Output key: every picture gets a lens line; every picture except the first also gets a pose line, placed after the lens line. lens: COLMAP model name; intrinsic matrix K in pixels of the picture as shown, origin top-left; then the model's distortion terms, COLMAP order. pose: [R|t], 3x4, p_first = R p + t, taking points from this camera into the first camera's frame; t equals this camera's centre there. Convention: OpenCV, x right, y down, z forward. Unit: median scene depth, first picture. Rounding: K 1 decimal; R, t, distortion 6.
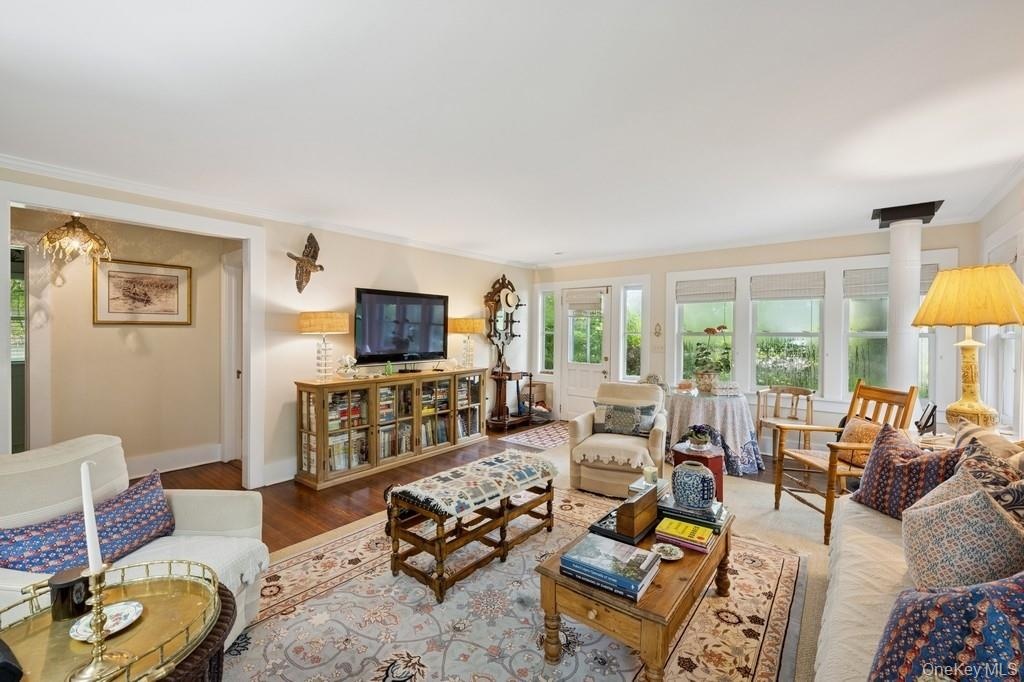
lens RADIAL K [[422.8, 0, 514.2], [0, 422.8, 332.3], [0, 0, 1]] dist [0.003544, 0.000129]
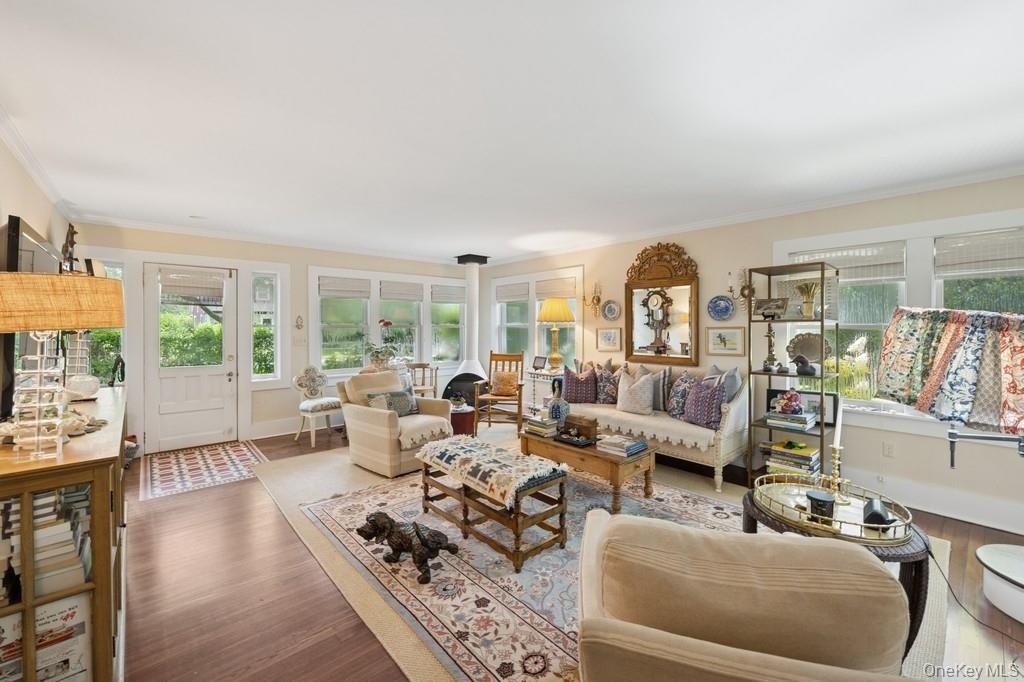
lens RADIAL K [[407.0, 0, 509.6], [0, 407.0, 334.1], [0, 0, 1]] dist [-0.002796, 0.000014]
pose [[0.166174, -0.026873, 0.985730, -0.791725], [0.003694, 0.999639, 0.026630, -0.003988], [-0.986089, -0.000783, 0.166213, 0.566263]]
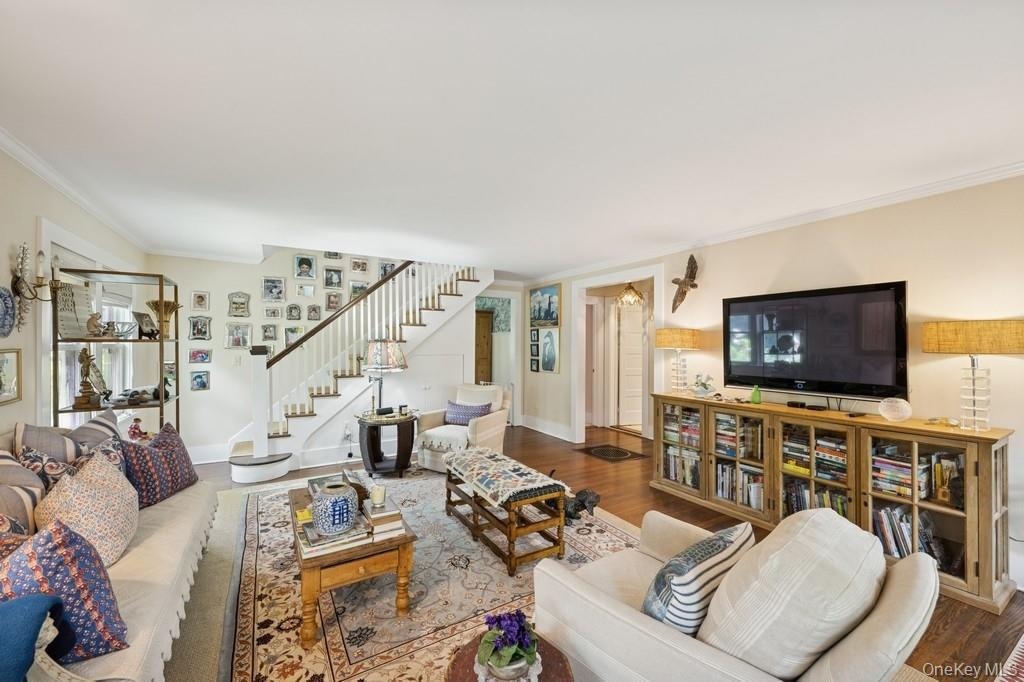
lens RADIAL K [[407.0, 0, 510.9], [0, 407.0, 342.3], [0, 0, 1]] dist [-0.002796, 0.000014]
pose [[-0.352536, -0.009388, -0.935751, 0.700834], [-0.008169, 0.999942, -0.006954, -0.003561], [0.935762, 0.005192, -0.352593, 1.038907]]
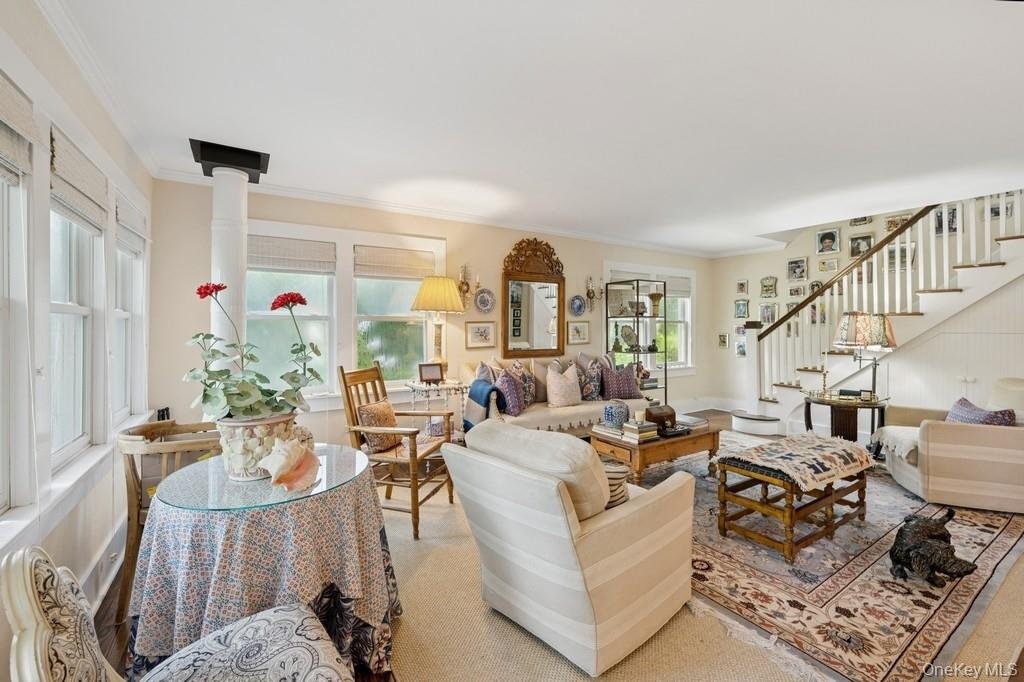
lens RADIAL K [[422.8, 0, 505.8], [0, 422.8, 327.5], [0, 0, 1]] dist [0.003544, 0.000129]
pose [[-0.942961, -0.009188, 0.332777, 0.176483], [-0.007239, 0.999949, 0.007097, 0.021849], [-0.332825, 0.004283, -0.942979, 1.610008]]
